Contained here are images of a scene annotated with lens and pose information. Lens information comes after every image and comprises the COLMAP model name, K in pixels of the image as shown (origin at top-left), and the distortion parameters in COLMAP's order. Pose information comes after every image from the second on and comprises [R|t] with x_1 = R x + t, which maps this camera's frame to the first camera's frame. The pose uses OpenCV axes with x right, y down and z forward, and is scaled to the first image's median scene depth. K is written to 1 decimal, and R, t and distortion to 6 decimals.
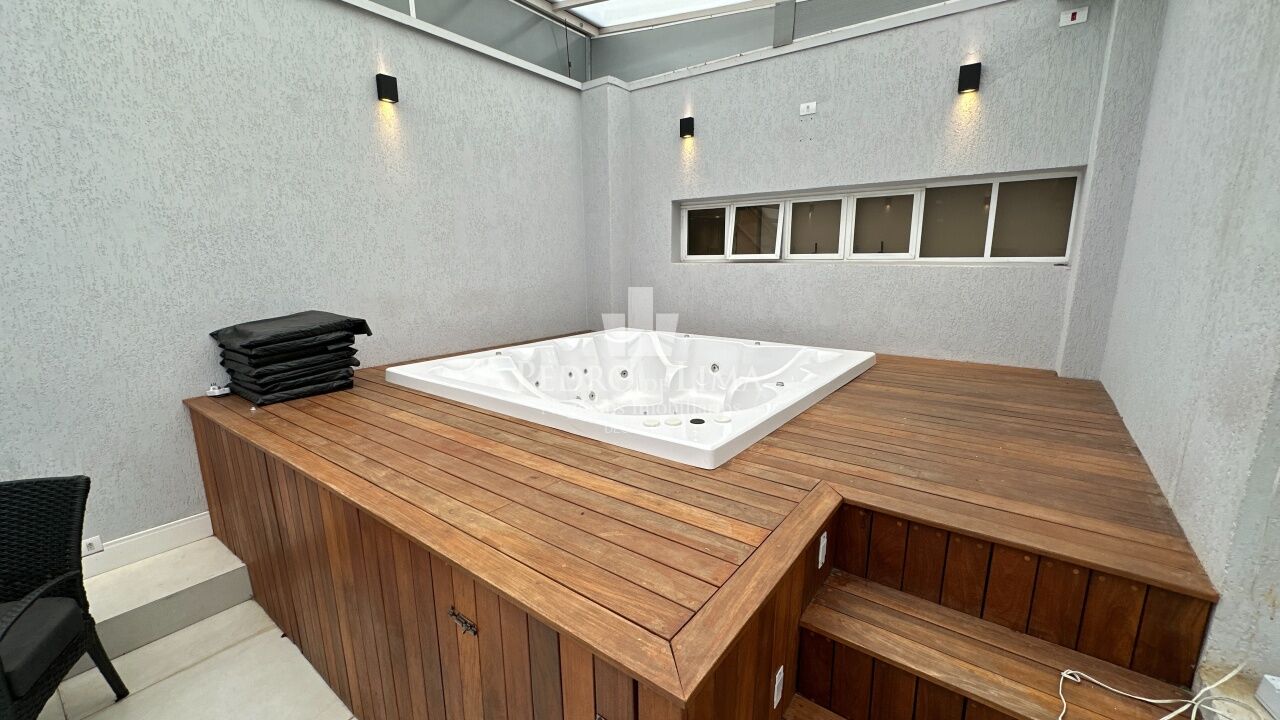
lens RADIAL K [[509.3, 0, 641.0], [0, 509.3, 360.8], [0, 0, 1]] dist [-0.003758, 0.000516]
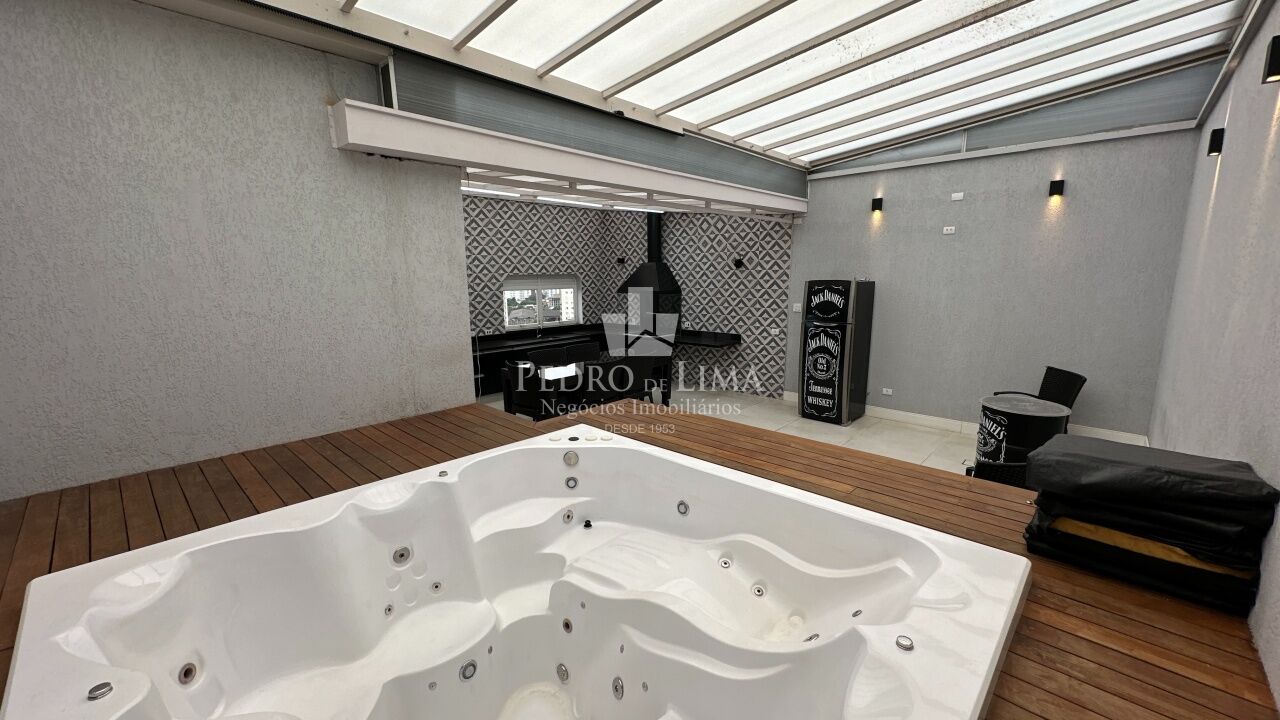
lens RADIAL K [[509.3, 0, 641.0], [0, 509.3, 360.8], [0, 0, 1]] dist [-0.003758, 0.000516]
pose [[-0.994401, -0.004918, 0.105562, -0.166752], [0.034140, 0.930403, 0.364946, -0.441421], [-0.100010, 0.366506, -0.925025, 1.650018]]
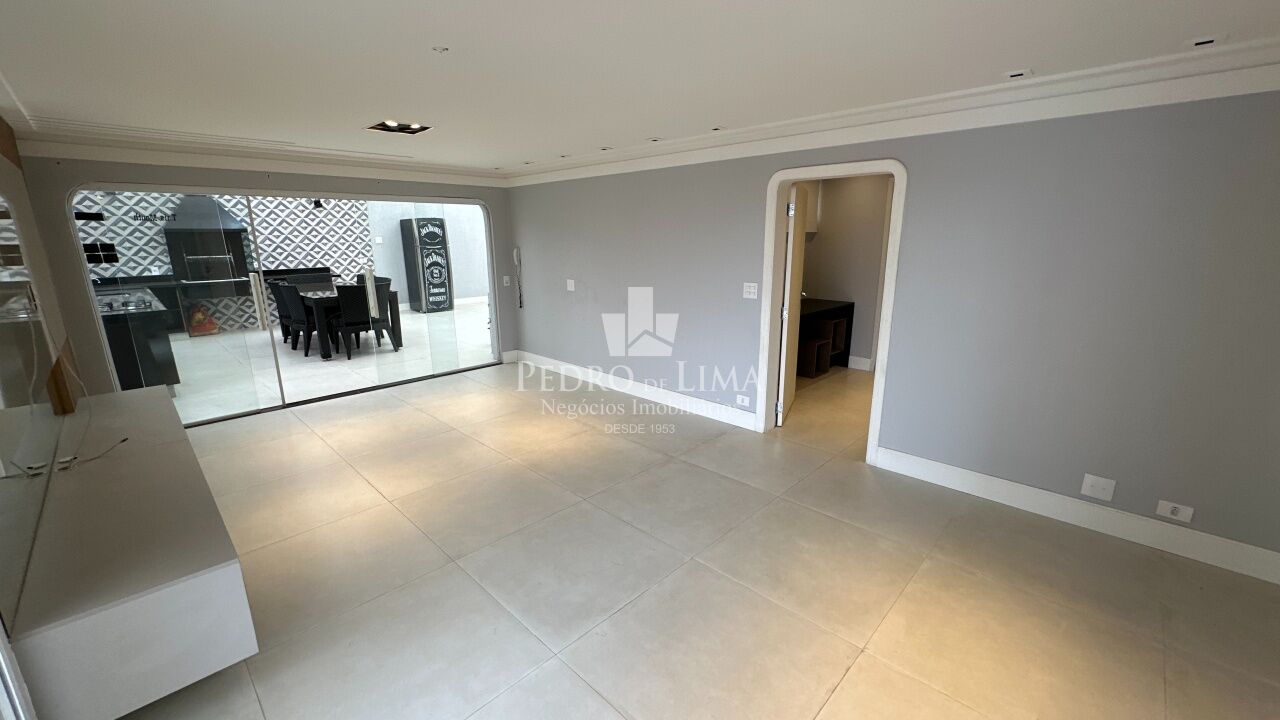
lens RADIAL K [[509.3, 0, 641.0], [0, 509.3, 360.8], [0, 0, 1]] dist [-0.003758, 0.000516]
pose [[-0.129304, 0.247108, -0.960322, 2.774952], [-0.189828, 0.944372, 0.268564, -0.200020], [0.973266, 0.217022, -0.075203, 1.221408]]
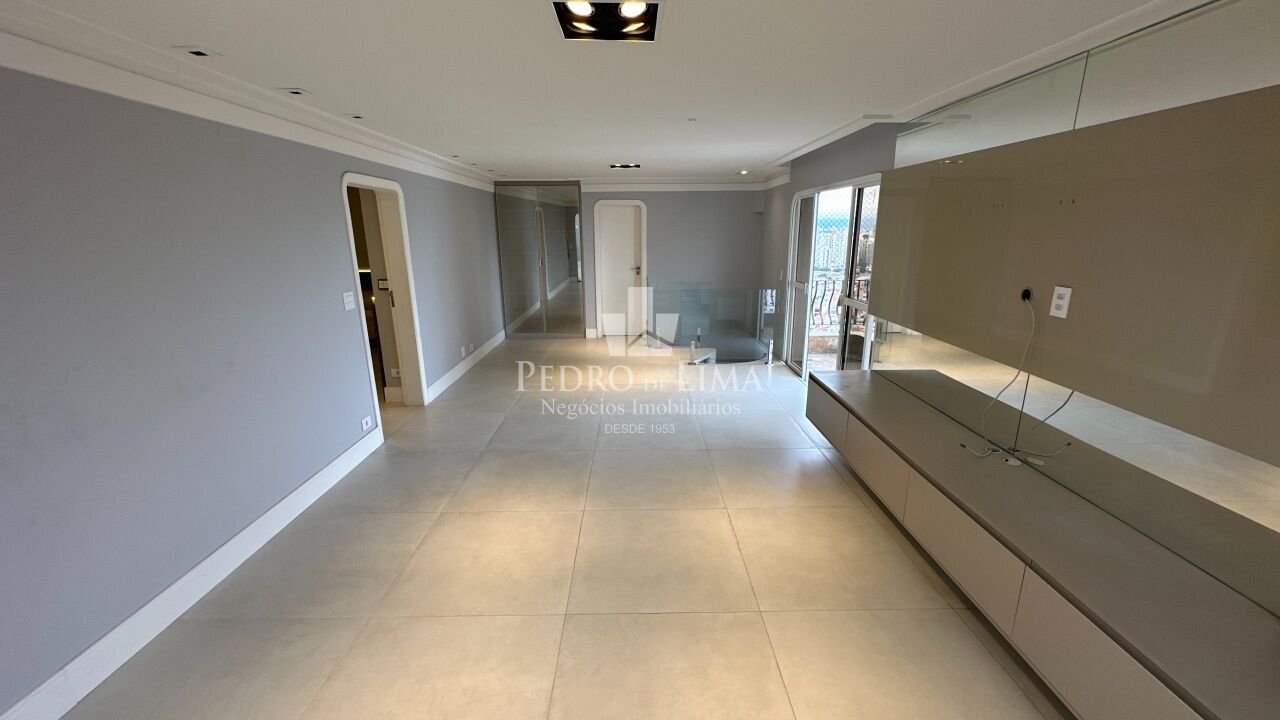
lens RADIAL K [[509.3, 0, 641.0], [0, 509.3, 360.8], [0, 0, 1]] dist [-0.003758, 0.000516]
pose [[0.792025, -0.152466, 0.591143, 1.099212], [0.123014, 0.988308, 0.090086, 0.066983], [-0.597967, 0.001369, 0.801520, -0.107419]]
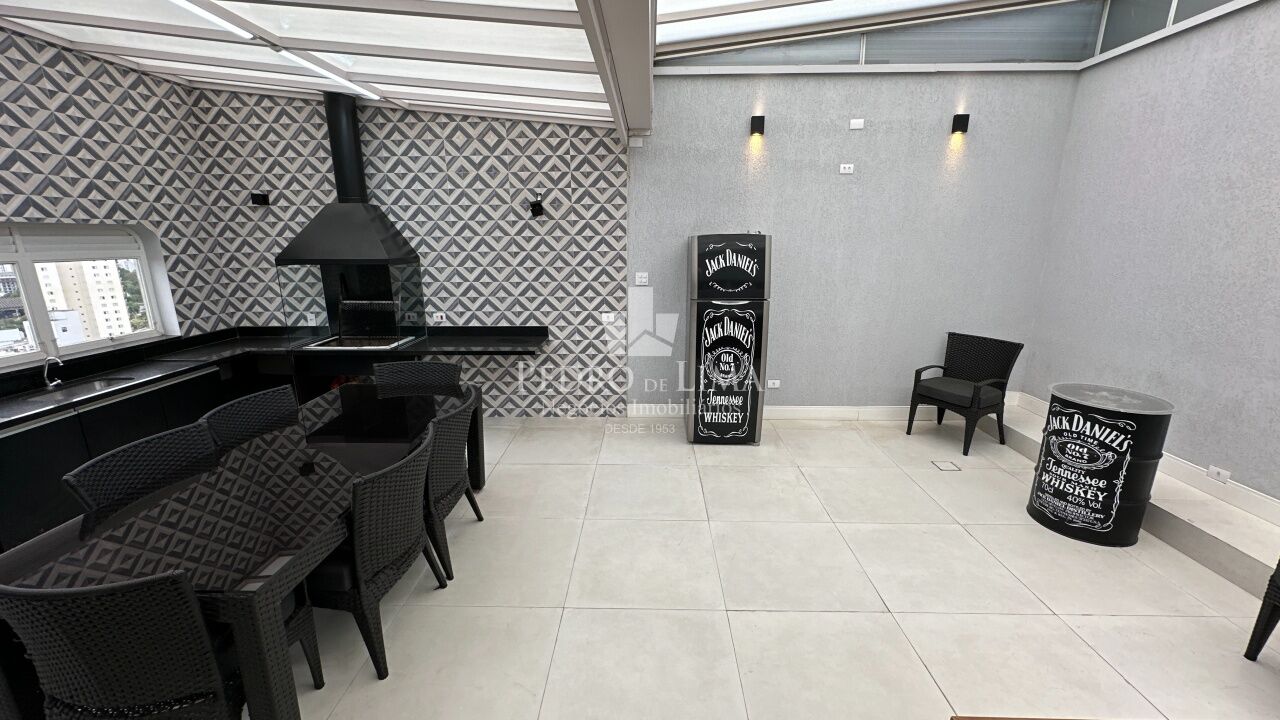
lens RADIAL K [[509.3, 0, 641.0], [0, 509.3, 360.8], [0, 0, 1]] dist [-0.003758, 0.000516]
pose [[-0.812504, 0.146327, -0.564291, 0.355268], [-0.110155, 0.912008, 0.395103, -0.126530], [0.572453, 0.383182, -0.724892, 0.344534]]
